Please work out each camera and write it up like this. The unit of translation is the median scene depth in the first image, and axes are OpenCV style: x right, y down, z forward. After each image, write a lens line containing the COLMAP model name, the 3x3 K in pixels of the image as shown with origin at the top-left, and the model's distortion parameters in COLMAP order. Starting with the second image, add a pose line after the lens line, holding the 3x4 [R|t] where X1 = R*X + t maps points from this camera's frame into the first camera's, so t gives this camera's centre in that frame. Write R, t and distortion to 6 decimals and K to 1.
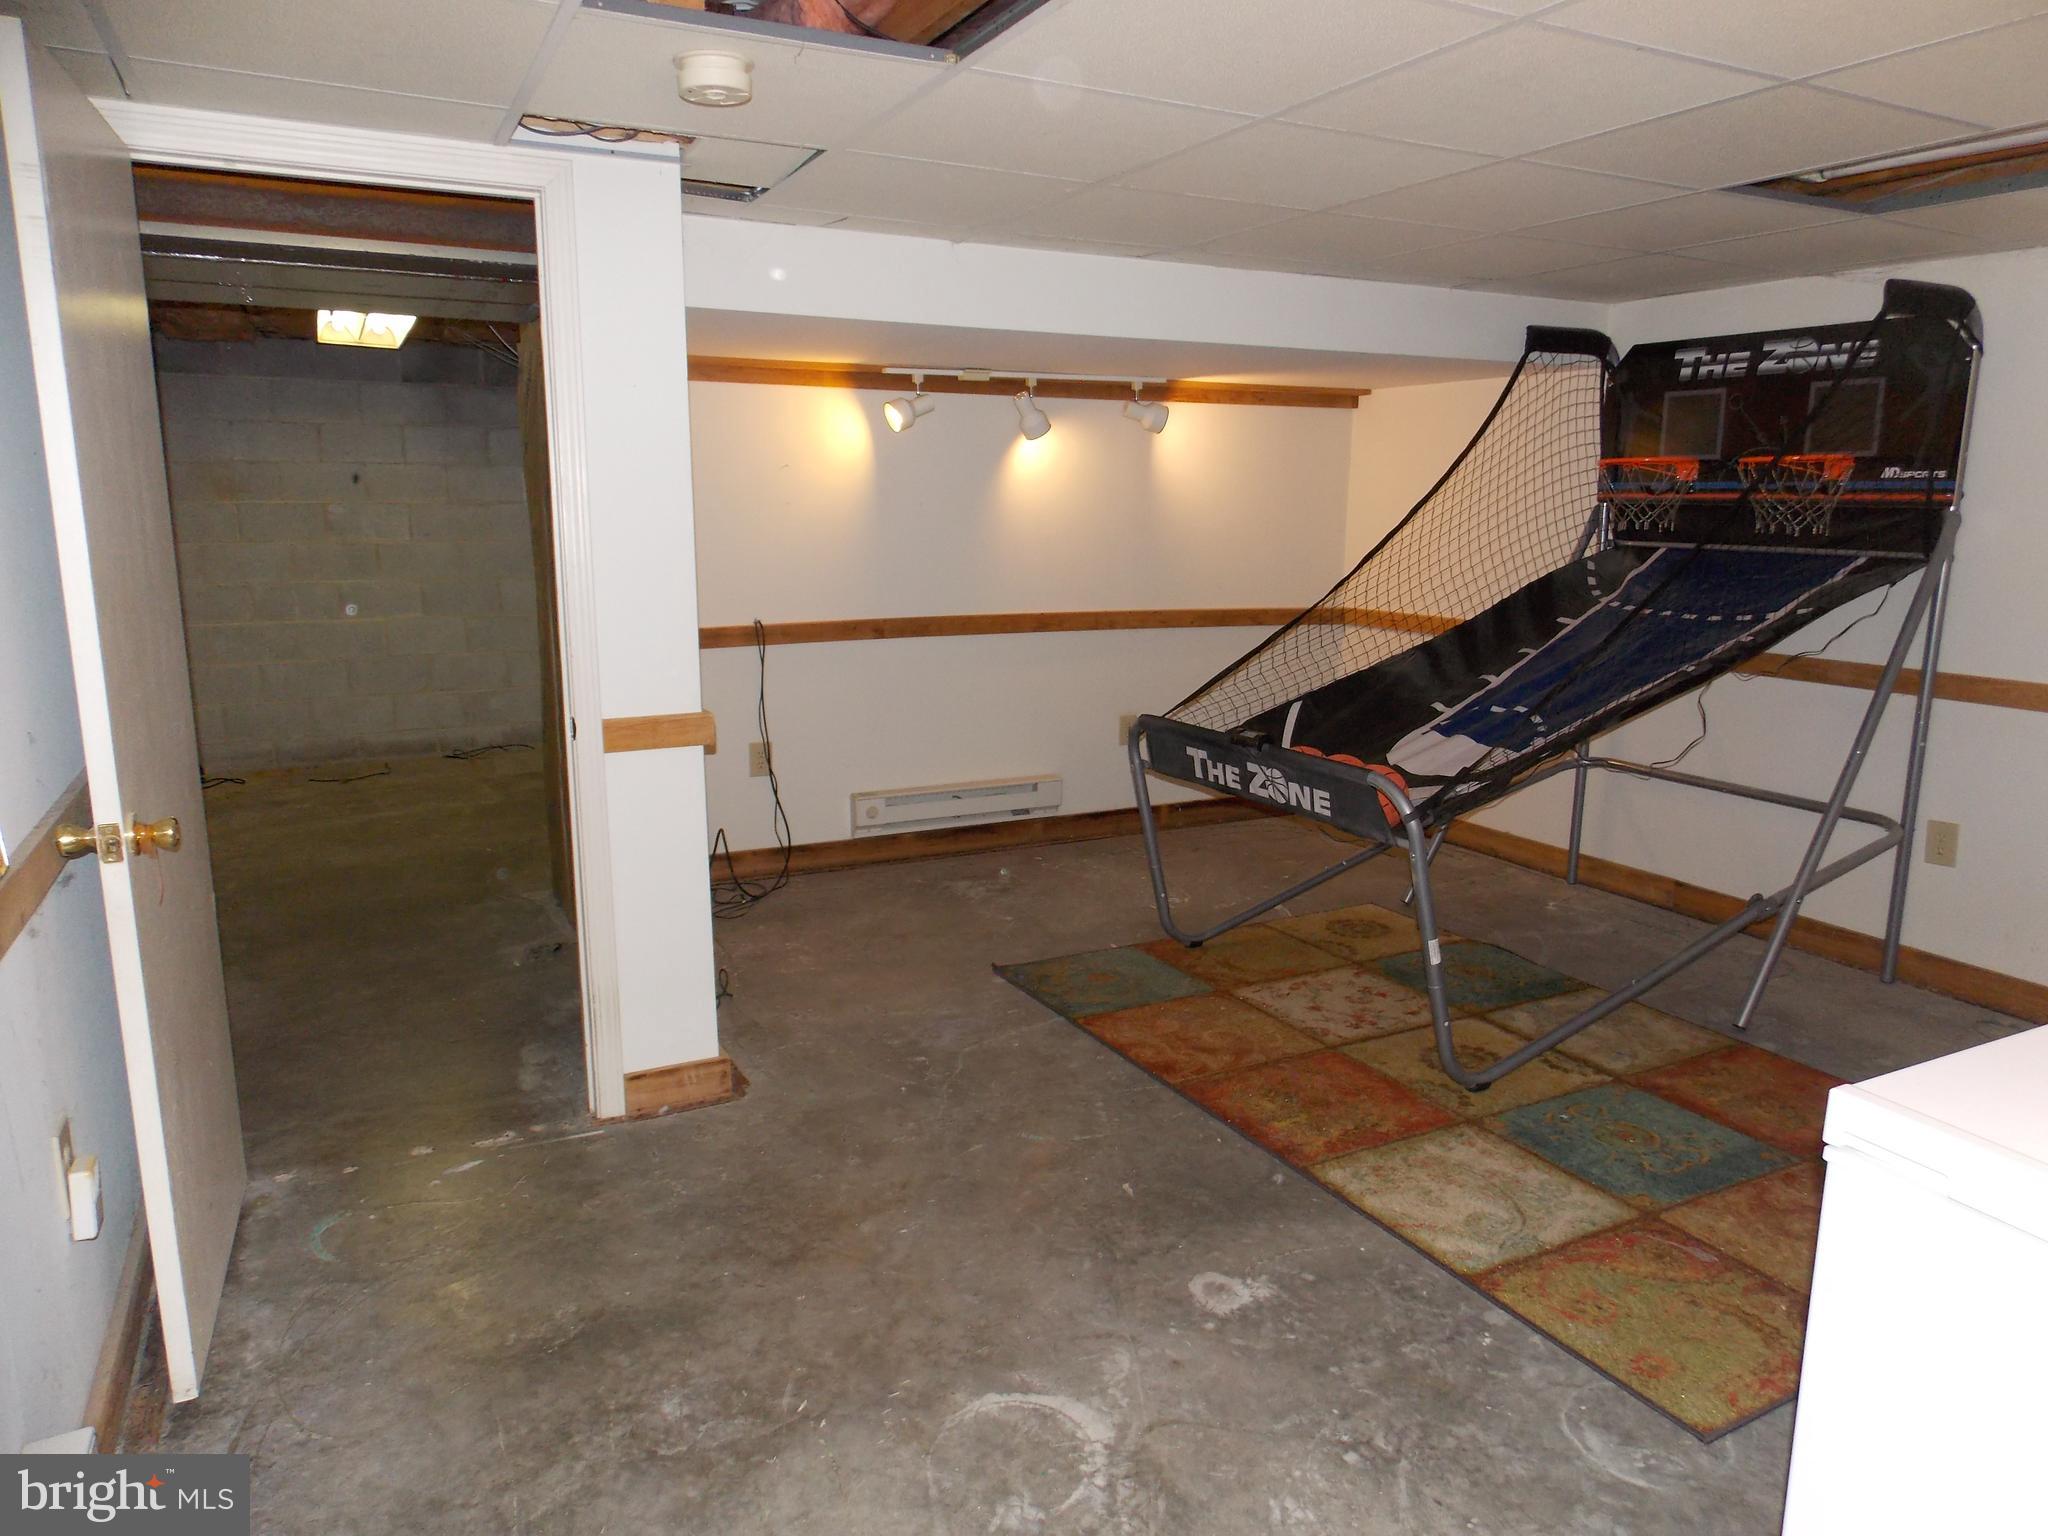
lens RADIAL K [[1369.0, 0, 1035.7], [0, 1369.0, 766.6], [0, 0, 1]] dist [0.013706, -0.002502]
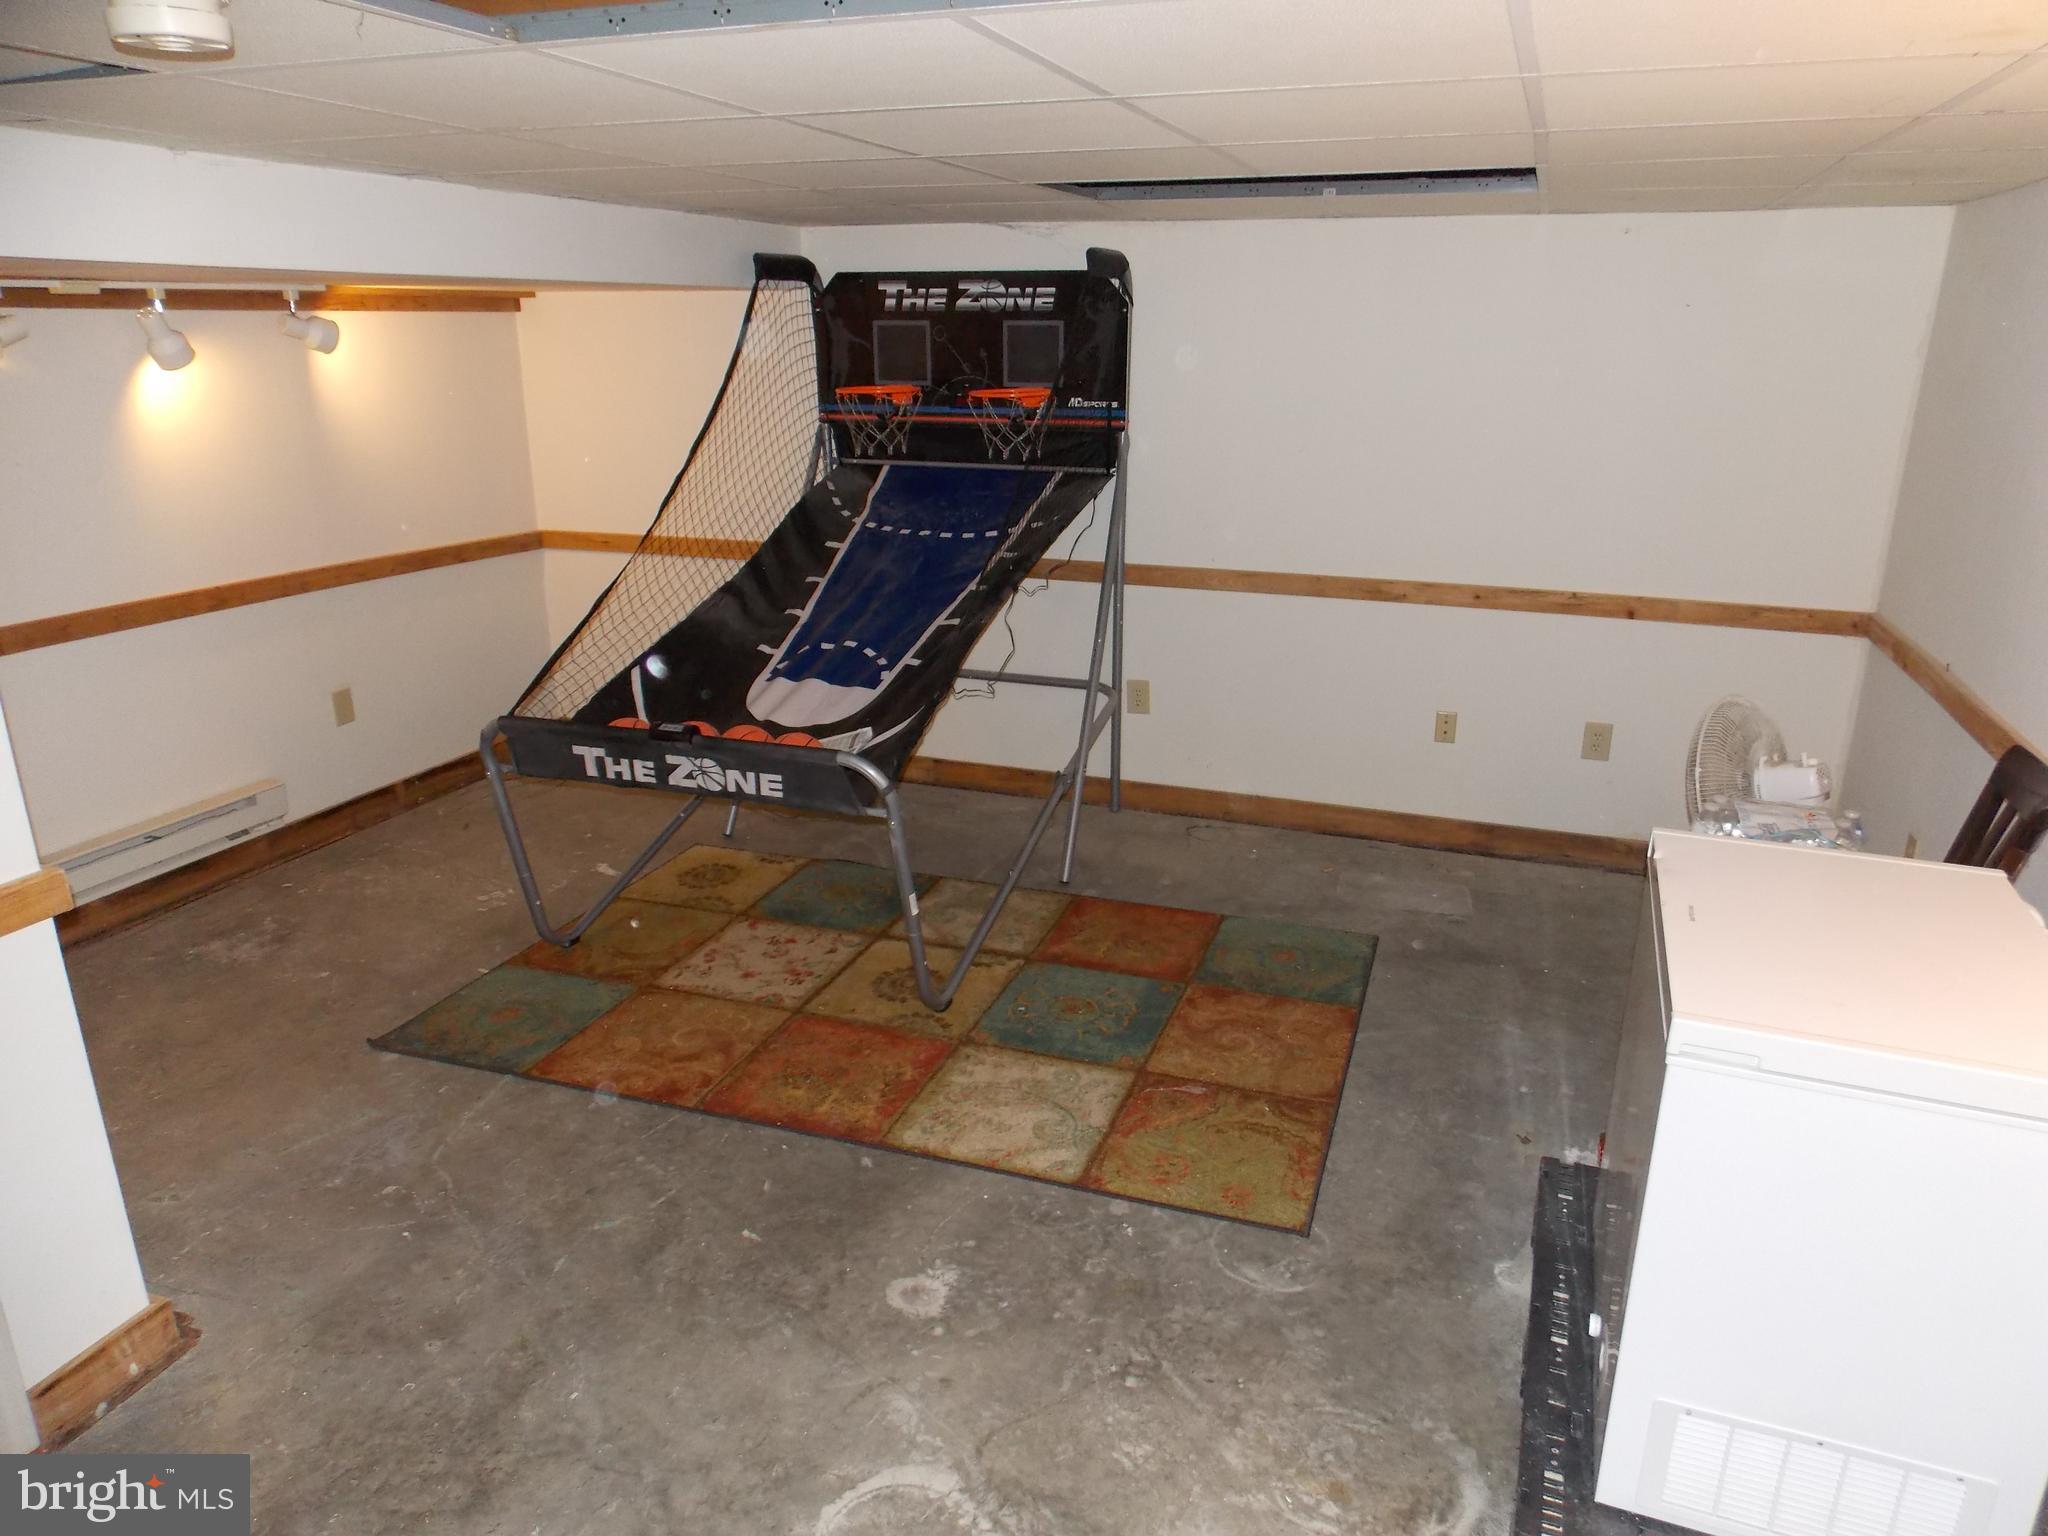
lens RADIAL K [[1369.0, 0, 1032.6], [0, 1369.0, 774.2], [0, 0, 1]] dist [0.013706, -0.002502]
pose [[0.735667, -0.217400, 0.641507, -0.255898], [0.134073, 0.975091, 0.176696, -0.117518], [-0.663942, -0.043981, 0.746490, 0.118839]]
